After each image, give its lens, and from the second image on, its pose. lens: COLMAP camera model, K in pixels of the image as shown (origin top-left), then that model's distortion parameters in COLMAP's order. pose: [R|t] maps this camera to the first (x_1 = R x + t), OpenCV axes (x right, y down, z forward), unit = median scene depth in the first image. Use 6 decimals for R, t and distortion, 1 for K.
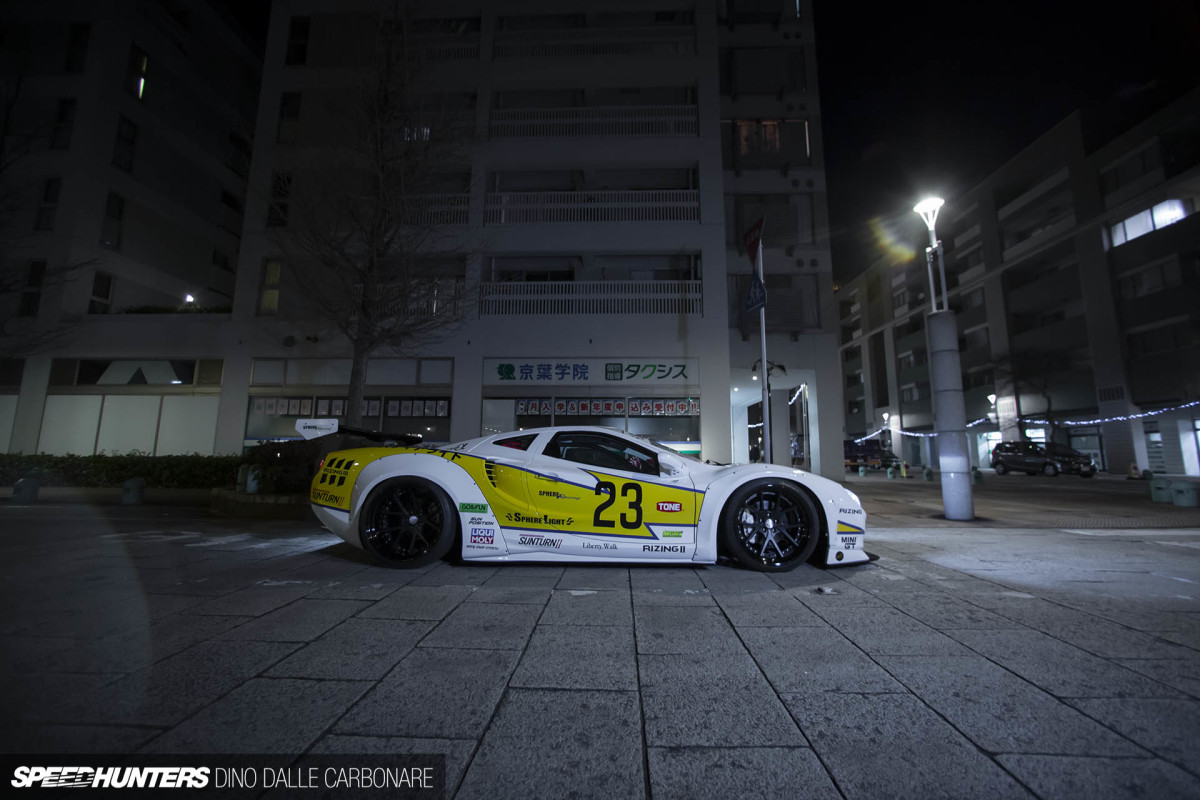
lens RADIAL K [[475.4, 0, 600.4], [0, 475.4, 391.9], [0, 0, 1]] dist [-0.048279, 0.020600]
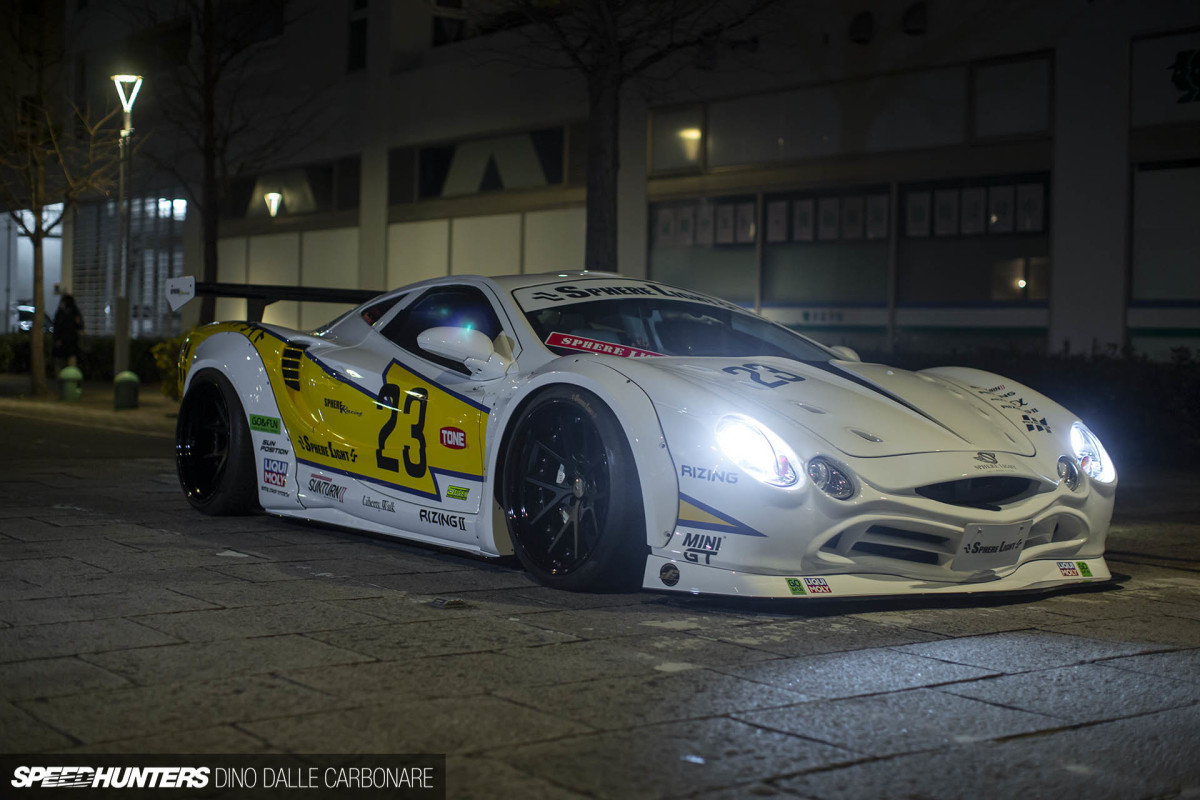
lens RADIAL K [[1746.2, 0, 596.7], [0, 1746.2, 379.1], [0, 0, 1]] dist [-0.169732, 0.329731]
pose [[0.622501, 0.021369, -0.782327, 1.526093], [0.093383, 0.990457, 0.101359, 0.010850], [0.777028, -0.136152, 0.614565, 0.008001]]
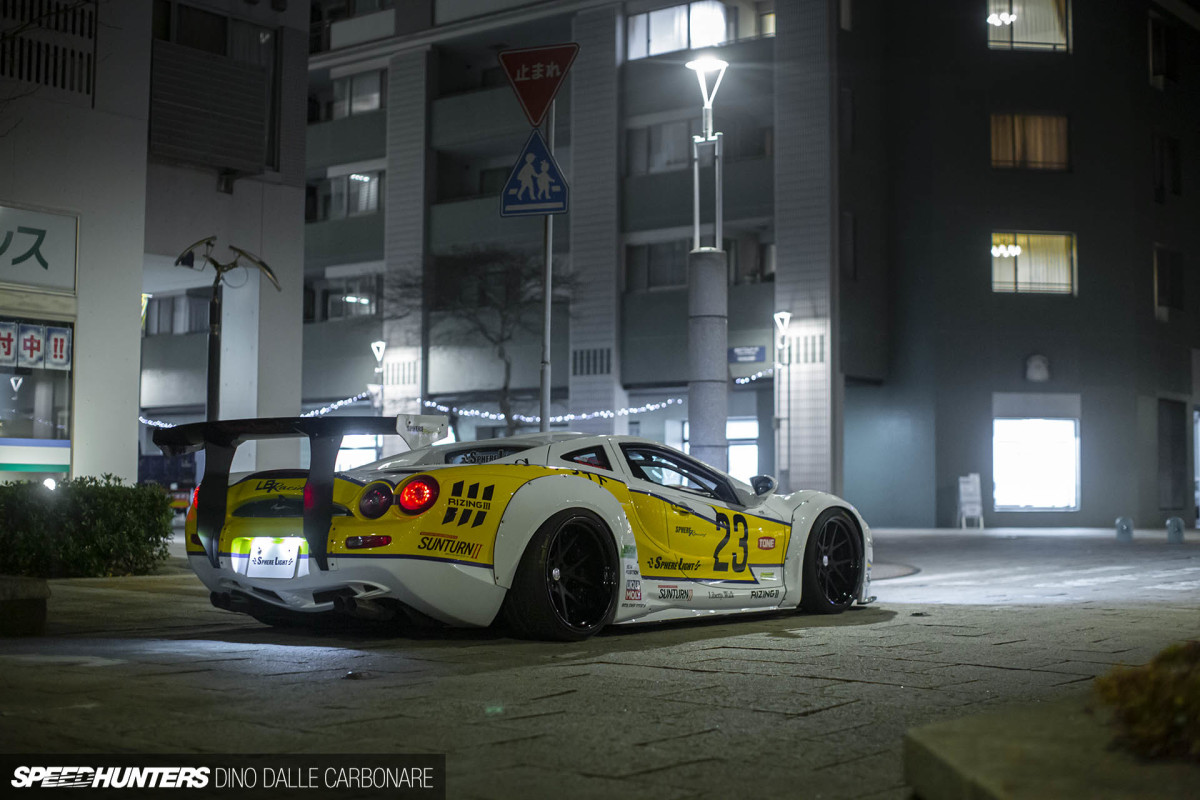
lens RADIAL K [[1721.3, 0, 600.0], [0, 1721.3, 400.0], [0, 0, 1]] dist [-0.135295, 0.030820]
pose [[0.584559, 0.044494, 0.810130, -2.202700], [-0.113965, 0.993099, 0.027690, -0.043657], [-0.803307, -0.108512, 0.585596, -0.417802]]
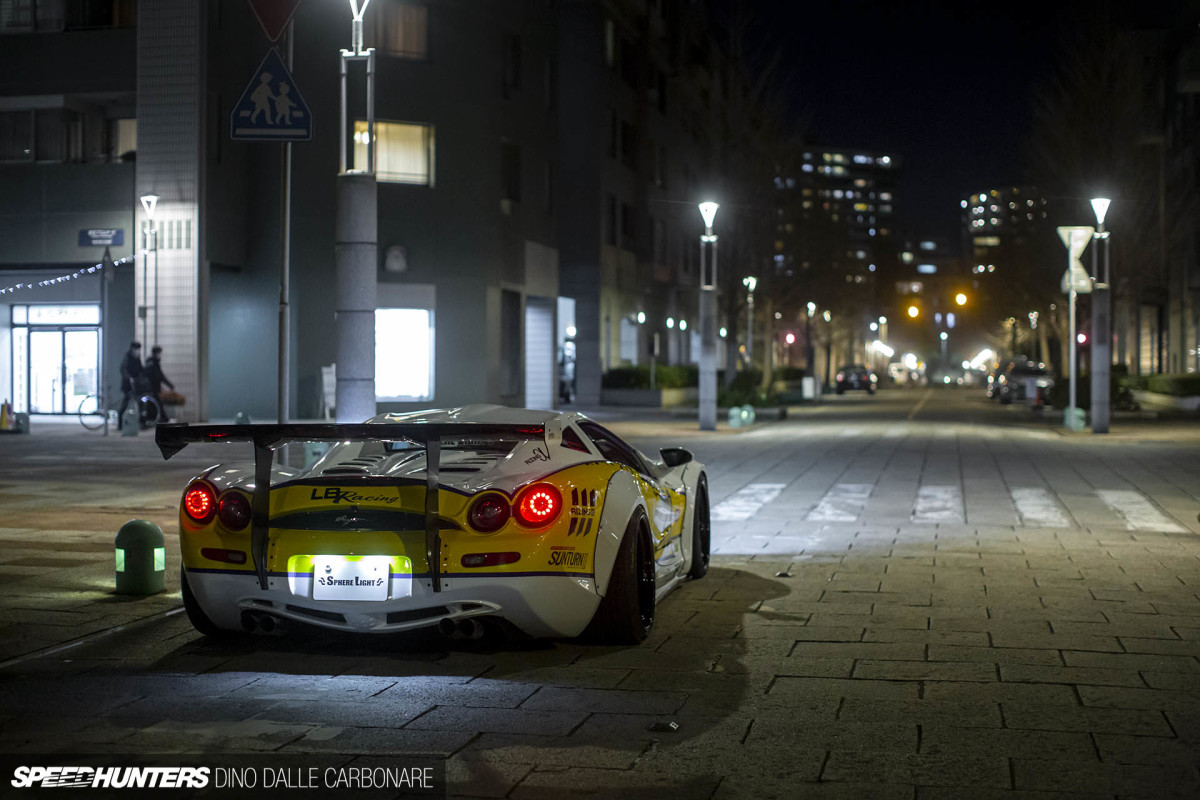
lens RADIAL K [[1746.2, 0, 596.7], [0, 1746.2, 379.1], [0, 0, 1]] dist [-0.169732, 0.329731]
pose [[0.156583, -0.013292, 0.987575, -2.563912], [-0.137454, 0.989885, 0.035117, -0.064309], [-0.978053, -0.141245, 0.153173, 0.656065]]
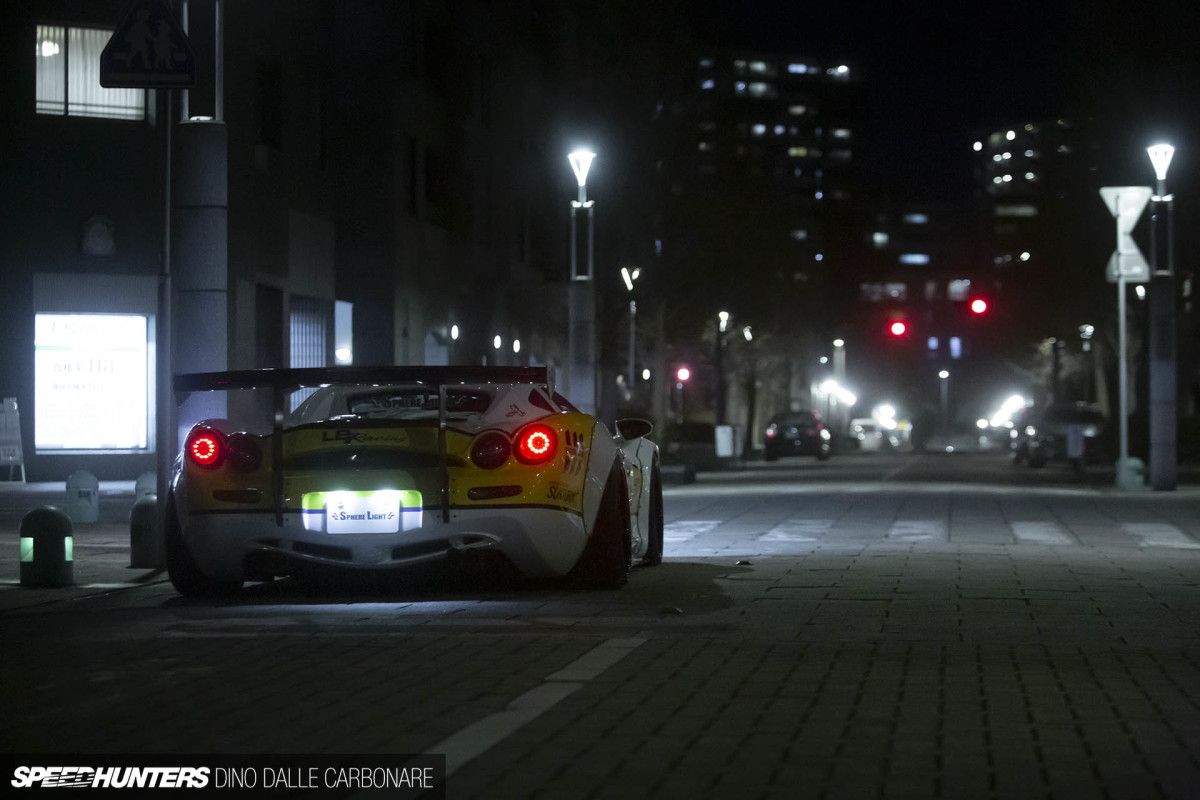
lens RADIAL K [[3113.4, 0, 600.0], [0, 3113.4, 400.0], [0, 0, 1]] dist [-0.181781, -0.610734]
pose [[0.070590, 0.004619, 0.997495, -4.446097], [-0.133033, 0.991100, 0.004825, 0.075785], [-0.988595, -0.133040, 0.070576, 0.664689]]
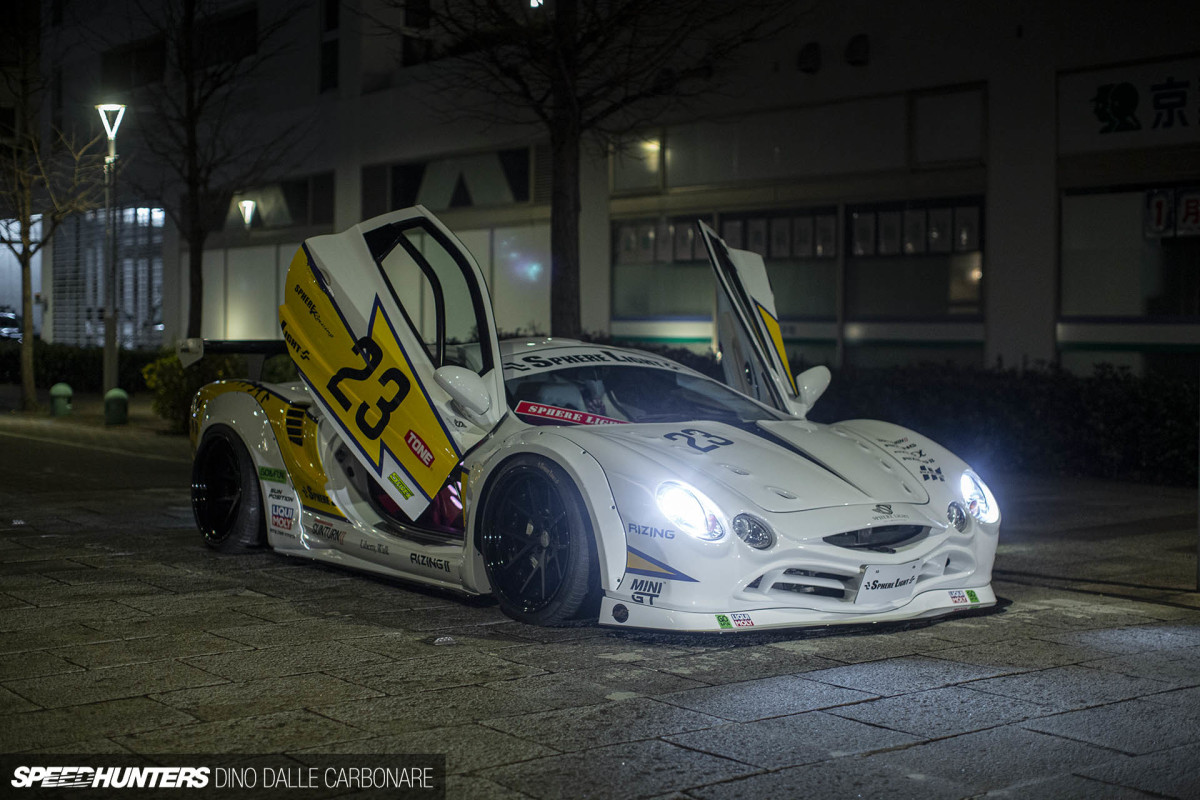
lens RADIAL K [[1746.2, 0, 596.7], [0, 1746.2, 379.1], [0, 0, 1]] dist [-0.169732, 0.329731]
pose [[0.635996, 0.018587, -0.771469, 1.765264], [0.107482, 0.987832, 0.112408, -0.106443], [0.764171, -0.154410, 0.626259, -0.156217]]
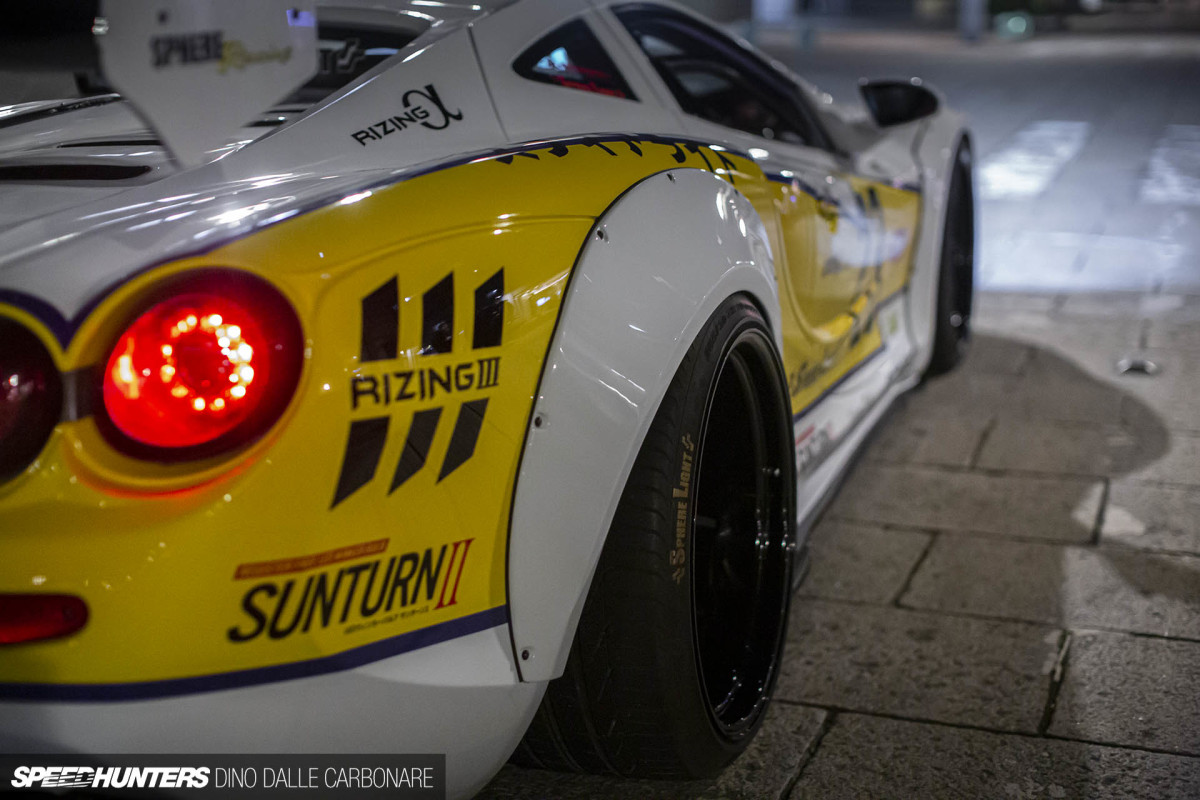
lens RADIAL K [[1746.2, 0, 596.7], [0, 1746.2, 379.1], [0, 0, 1]] dist [-0.169732, 0.329731]
pose [[0.298520, -0.222350, 0.928141, -0.966033], [-0.130290, 0.953885, 0.270422, 0.030891], [-0.945468, -0.201654, 0.255783, 0.801161]]
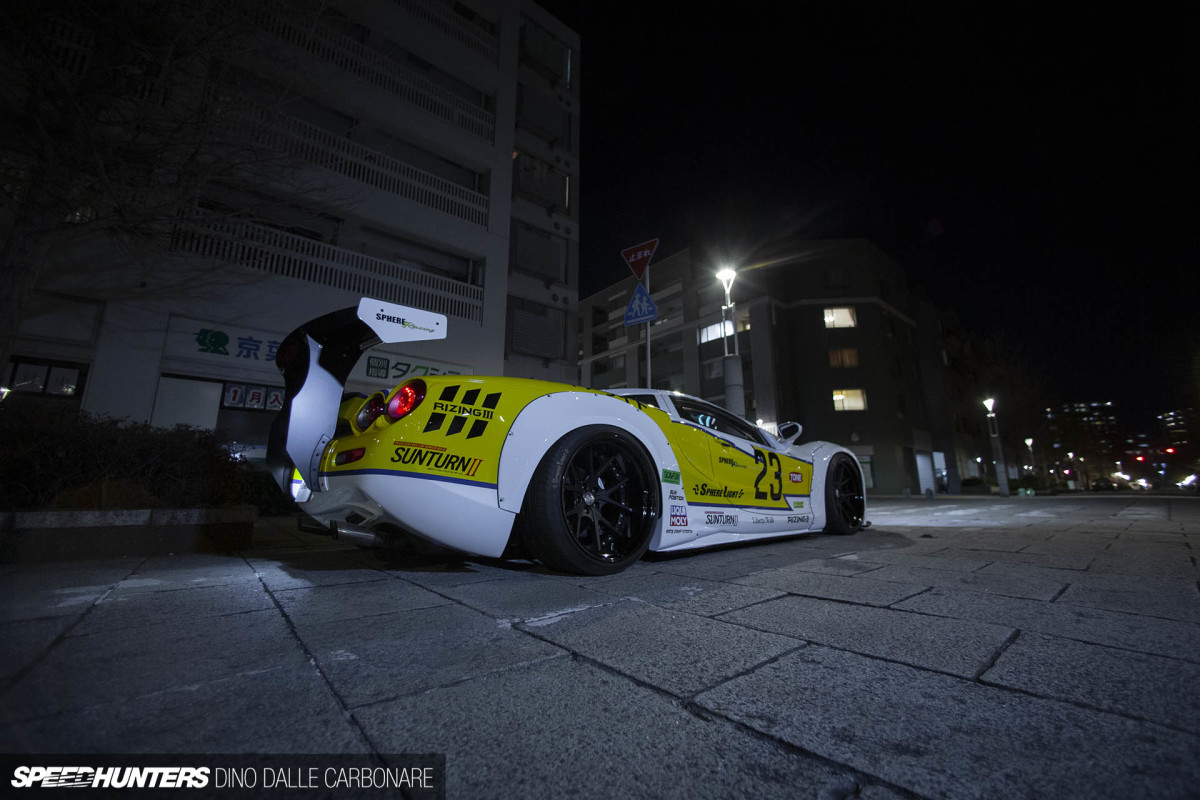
lens RADIAL K [[475.4, 0, 600.4], [0, 475.4, 391.9], [0, 0, 1]] dist [-0.048279, 0.020600]
pose [[0.741396, 0.130753, 0.658207, -0.772859], [-0.083344, 0.991181, -0.103022, 0.184403], [-0.665873, 0.021522, 0.745755, 0.486789]]
